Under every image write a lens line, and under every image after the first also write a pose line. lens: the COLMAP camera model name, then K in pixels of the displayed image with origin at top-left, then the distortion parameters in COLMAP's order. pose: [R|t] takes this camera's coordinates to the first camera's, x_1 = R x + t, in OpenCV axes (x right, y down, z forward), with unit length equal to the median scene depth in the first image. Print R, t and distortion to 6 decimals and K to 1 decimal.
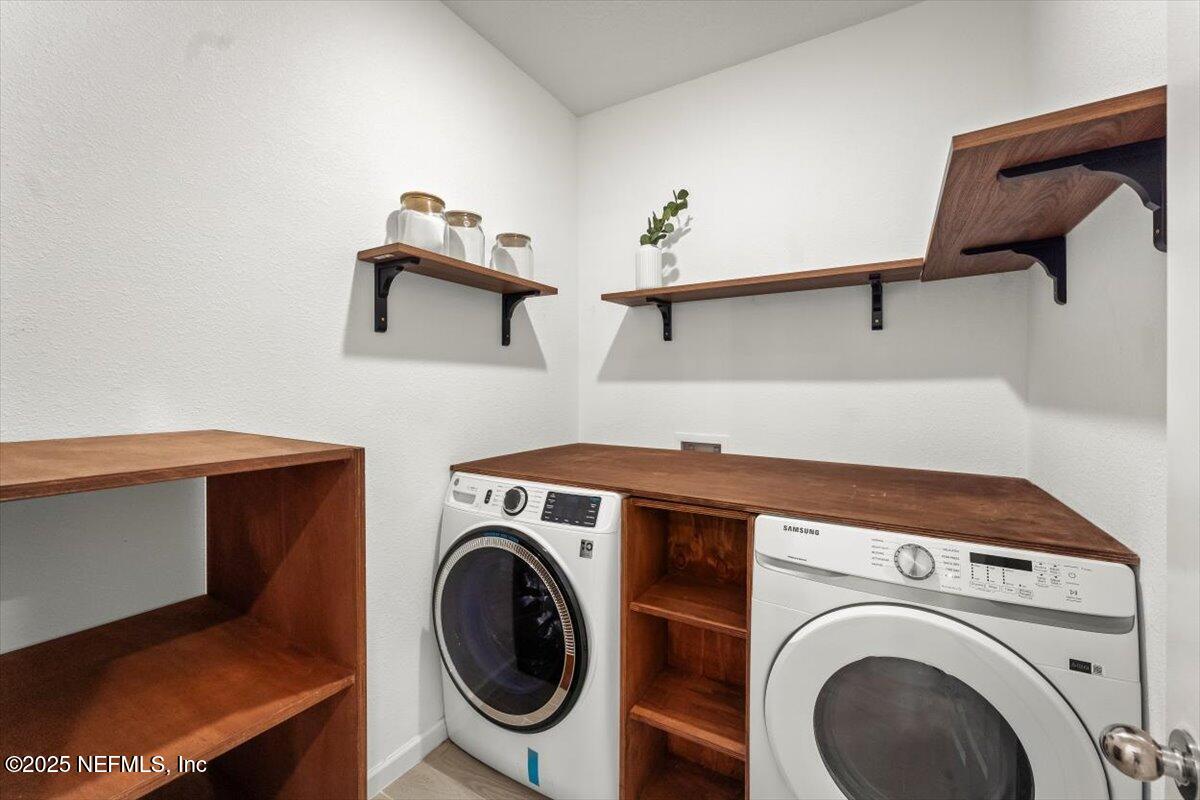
lens RADIAL K [[478.3, 0, 587.0], [0, 478.3, 403.0], [0, 0, 1]] dist [0.003453, 0.000202]
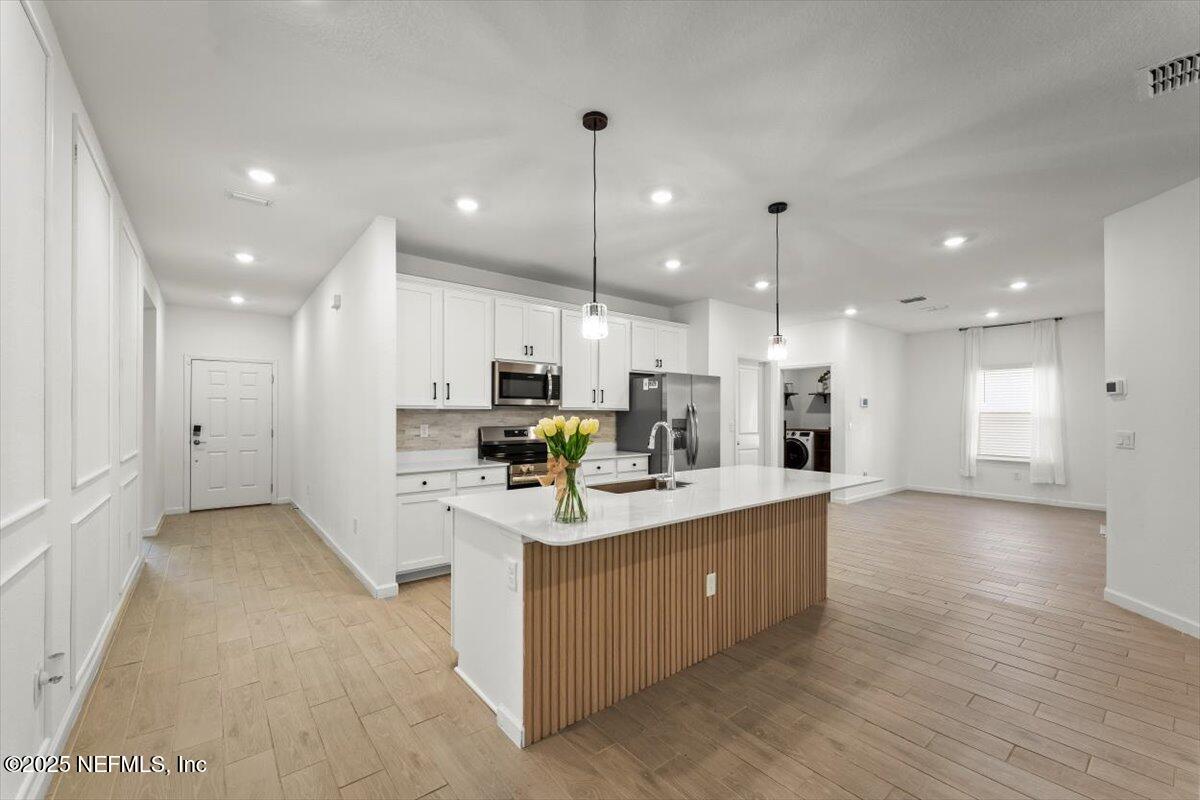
lens RADIAL K [[481.5, 0, 585.5], [0, 481.5, 408.5], [0, 0, 1]] dist [-0.000781, -0.000104]
pose [[0.935399, 0.001485, -0.353590, -0.442839], [-0.014749, 0.999285, -0.034819, 0.130833], [0.353285, 0.037785, 0.934752, -5.352335]]
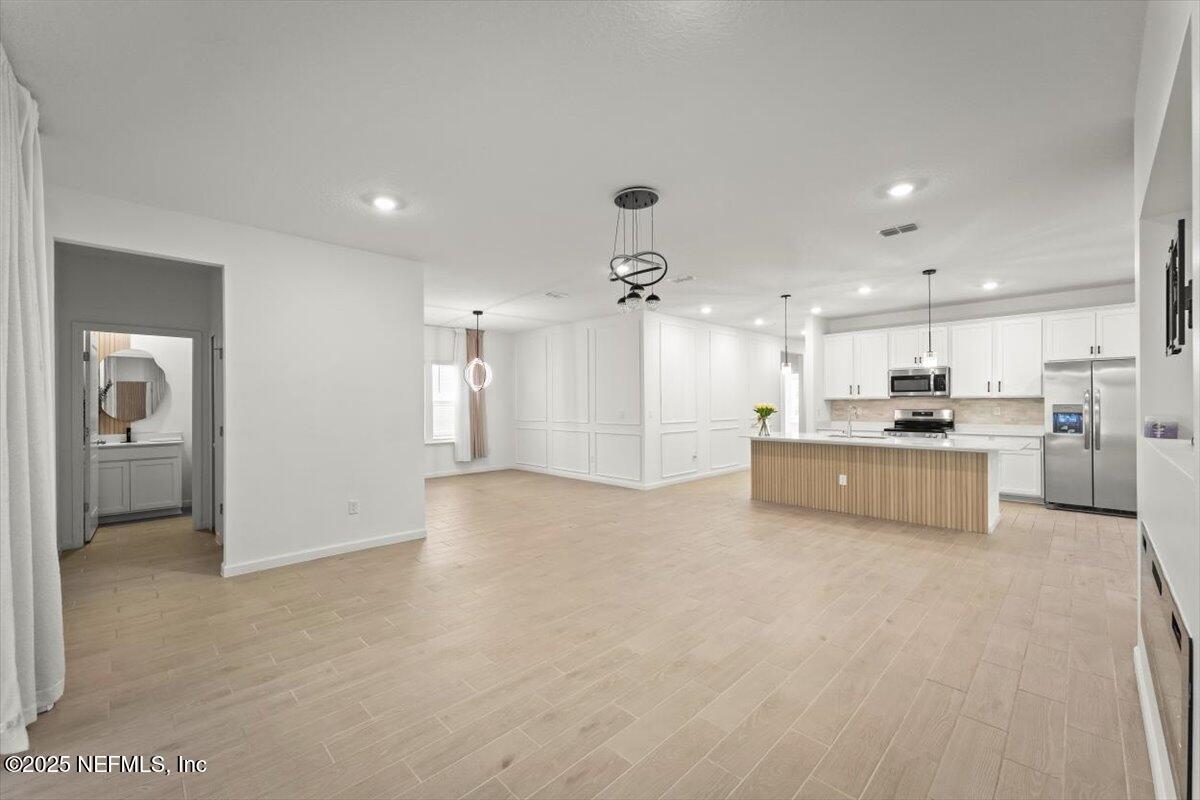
lens RADIAL K [[478.3, 0, 587.0], [0, 478.3, 403.0], [0, 0, 1]] dist [0.003453, 0.000202]
pose [[-0.263677, 0.005152, -0.964597, 3.464984], [-0.017974, 0.999786, 0.010253, 0.091121], [0.964444, 0.020041, -0.263528, -4.523236]]
